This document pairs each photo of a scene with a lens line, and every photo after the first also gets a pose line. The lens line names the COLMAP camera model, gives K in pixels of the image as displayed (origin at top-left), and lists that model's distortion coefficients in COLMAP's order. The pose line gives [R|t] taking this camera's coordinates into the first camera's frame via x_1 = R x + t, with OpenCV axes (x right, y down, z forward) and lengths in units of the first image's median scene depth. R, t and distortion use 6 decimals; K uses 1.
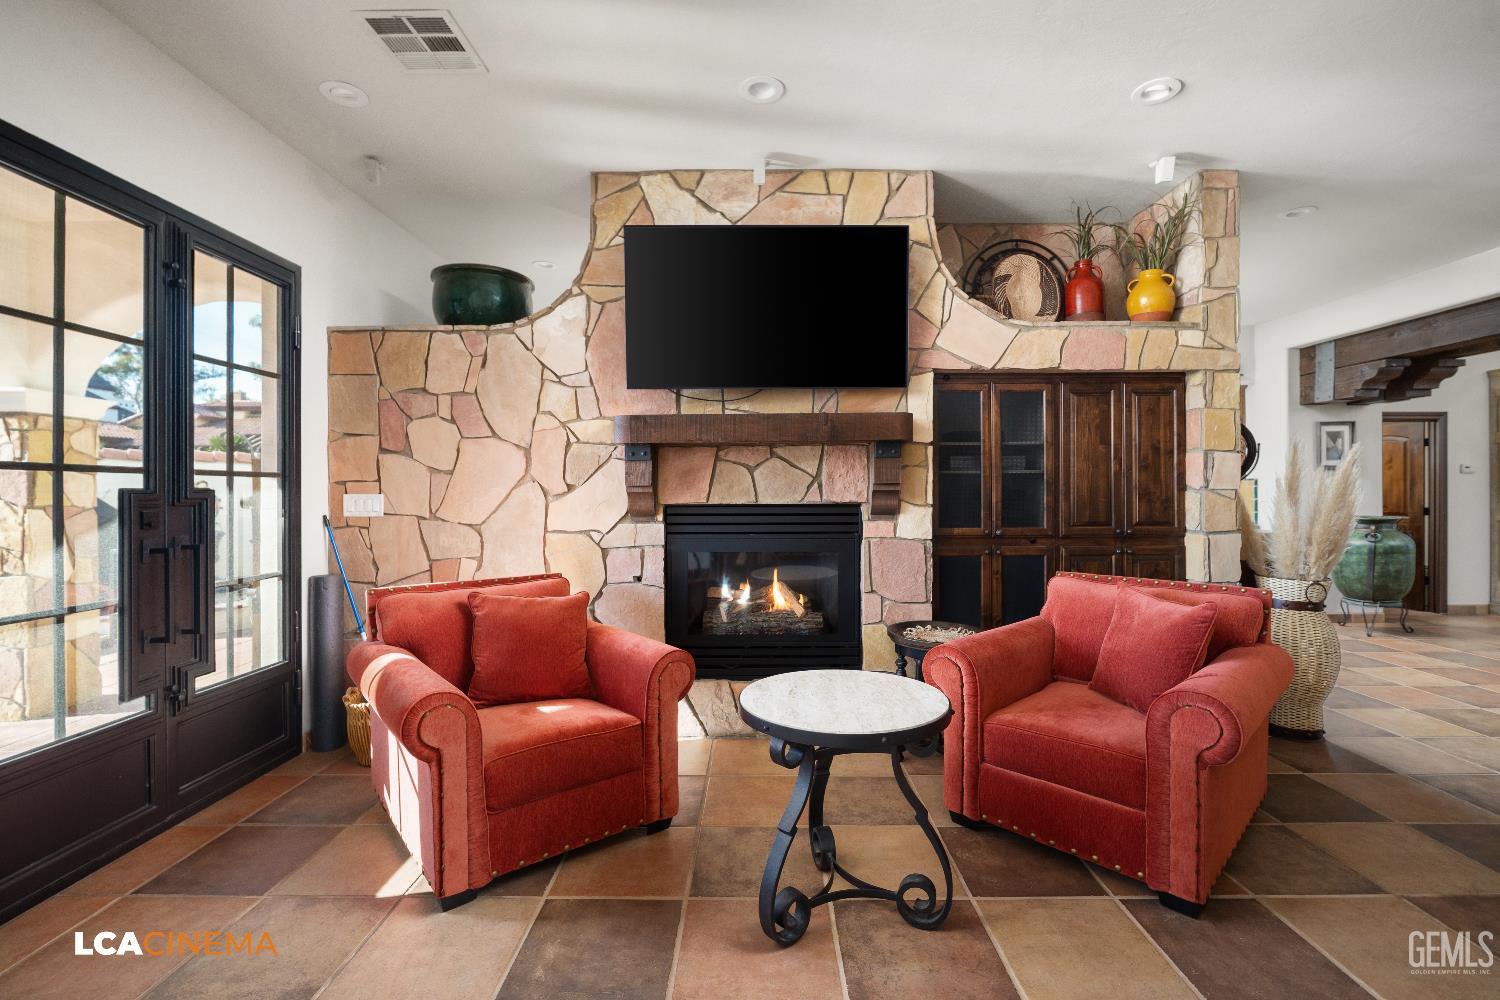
lens RADIAL K [[658.6, 0, 758.0], [0, 658.6, 488.7], [0, 0, 1]] dist [-0.012604, 0.001034]
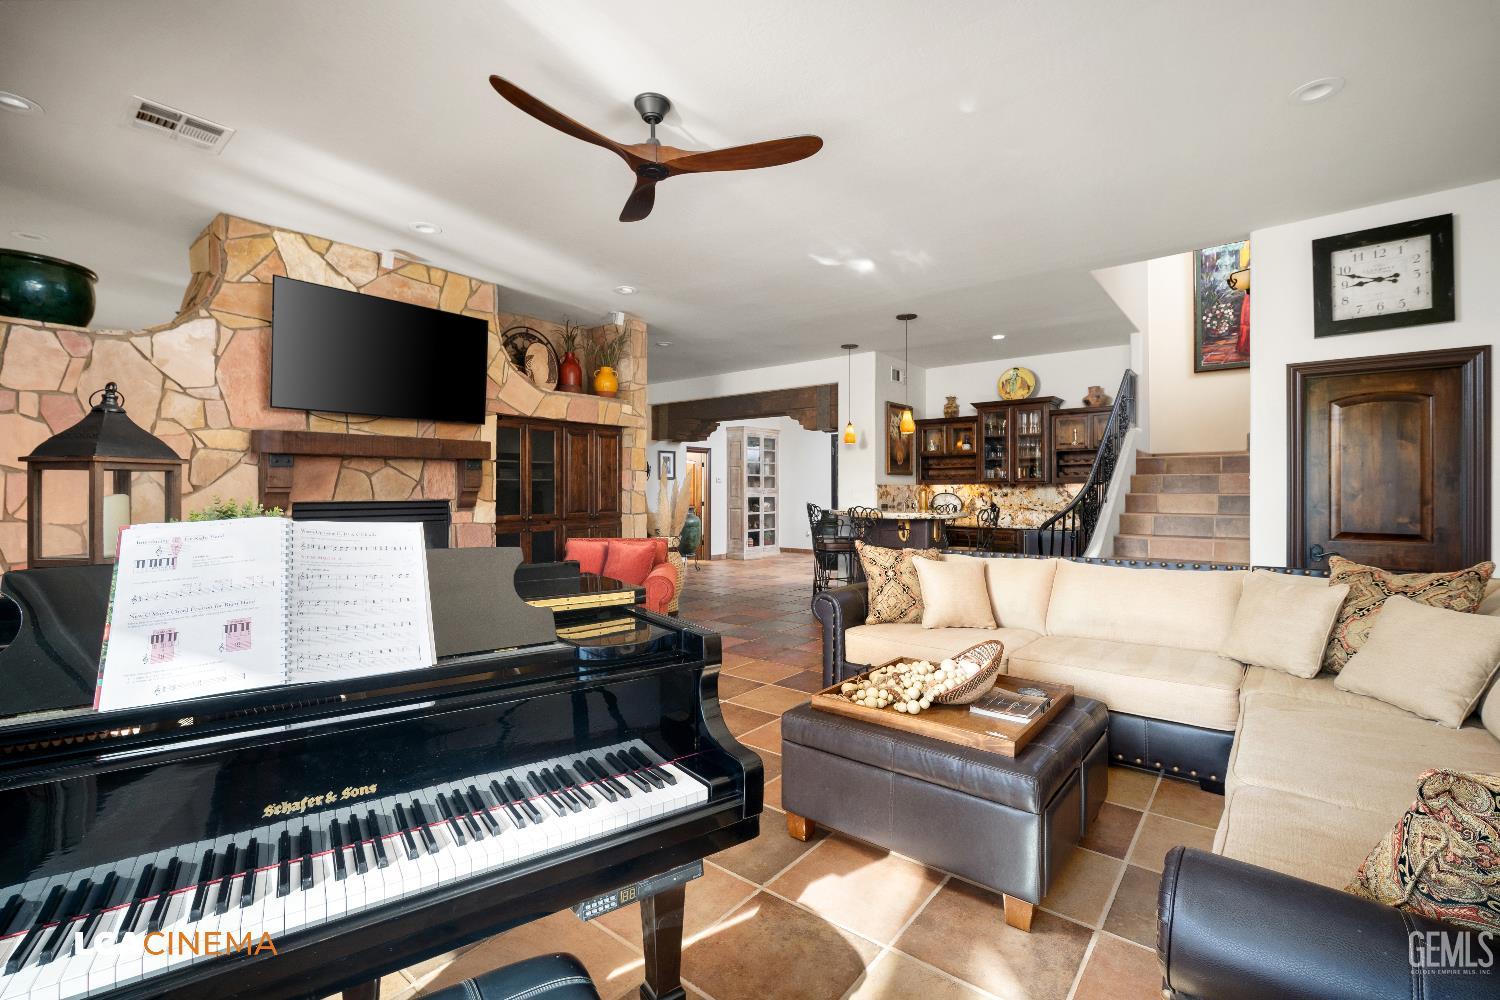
lens RADIAL K [[658.6, 0, 744.6], [0, 658.6, 493.7], [0, 0, 1]] dist [-0.012604, 0.001034]
pose [[0.632454, -0.001934, 0.774596, -0.558895], [-0.001296, 0.999993, 0.003556, 0.002394], [-0.774597, -0.003253, 0.632446, -0.427348]]
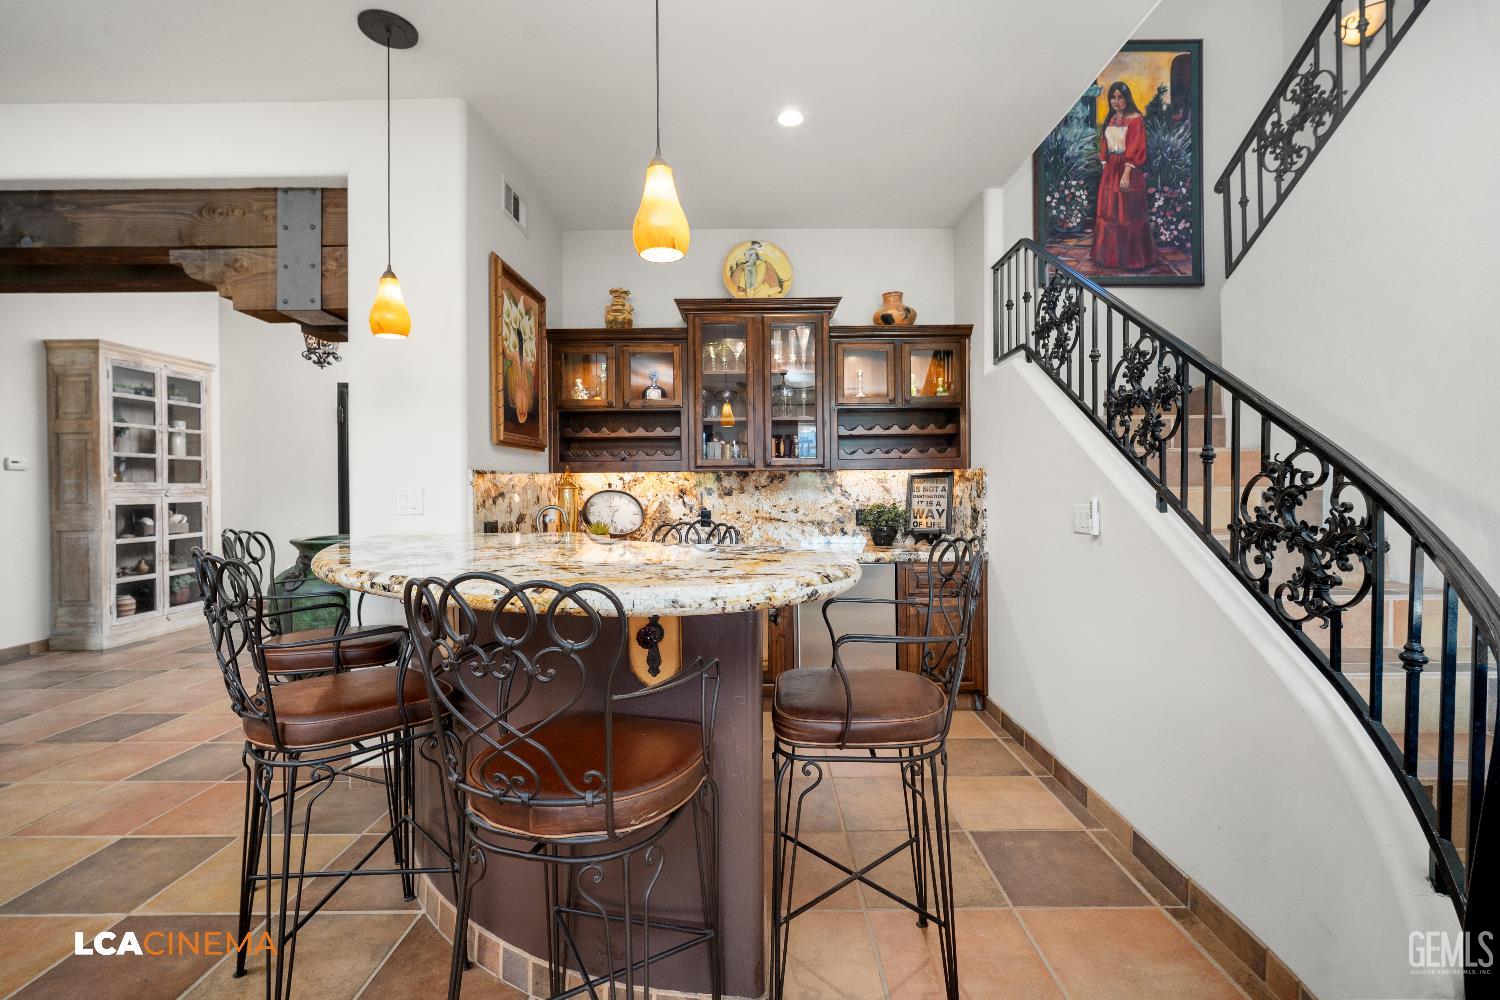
lens RADIAL K [[658.6, 0, 755.4], [0, 658.6, 498.5], [0, 0, 1]] dist [-0.012604, 0.001034]
pose [[-0.007884, -0.011755, 0.999900, 0.625254], [0.005216, 0.999917, 0.011796, 0.010091], [-0.999955, 0.005309, -0.007822, 0.285732]]
